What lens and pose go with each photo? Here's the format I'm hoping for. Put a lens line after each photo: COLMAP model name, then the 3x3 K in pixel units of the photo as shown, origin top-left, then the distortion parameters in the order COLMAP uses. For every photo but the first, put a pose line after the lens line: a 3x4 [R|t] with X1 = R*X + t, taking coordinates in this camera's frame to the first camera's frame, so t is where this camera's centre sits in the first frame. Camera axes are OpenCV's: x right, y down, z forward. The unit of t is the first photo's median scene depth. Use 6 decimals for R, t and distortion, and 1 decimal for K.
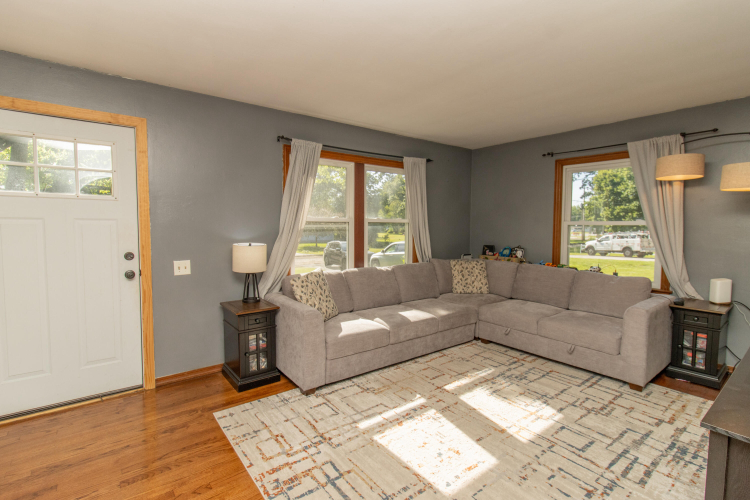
lens RADIAL K [[359.3, 0, 380.6], [0, 359.3, 246.3], [0, 0, 1]] dist [0.001075, 0.000107]
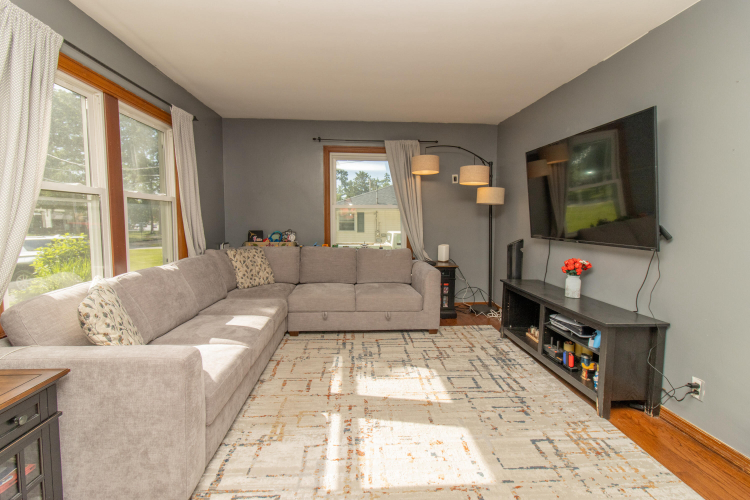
lens RADIAL K [[351.1, 0, 376.1], [0, 351.1, 245.3], [0, 0, 1]] dist [0.002146, 0.000270]
pose [[0.571859, -0.067024, 0.817609, -0.409285], [0.049169, 0.997665, 0.047394, 0.011887], [-0.818877, 0.013099, 0.573819, 0.426293]]
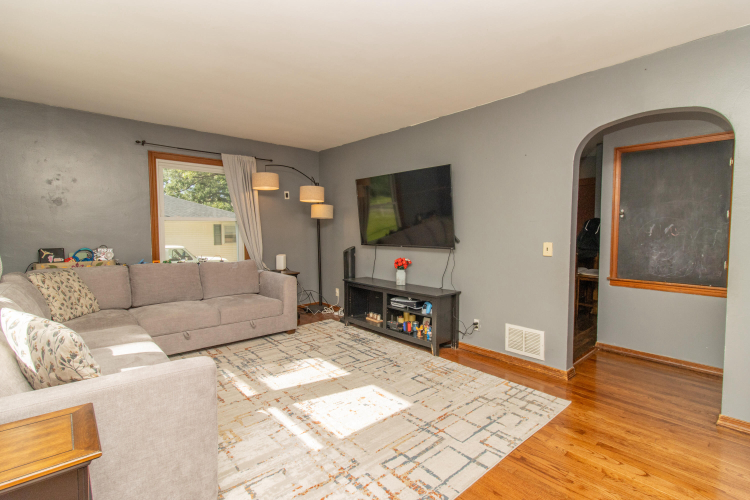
lens RADIAL K [[351.1, 0, 376.1], [0, 351.1, 245.3], [0, 0, 1]] dist [0.002146, 0.000270]
pose [[-0.050211, -0.050923, 0.997440, -0.680941], [0.063375, 0.996524, 0.054066, -0.009250], [-0.996726, 0.065928, -0.046809, 0.684844]]
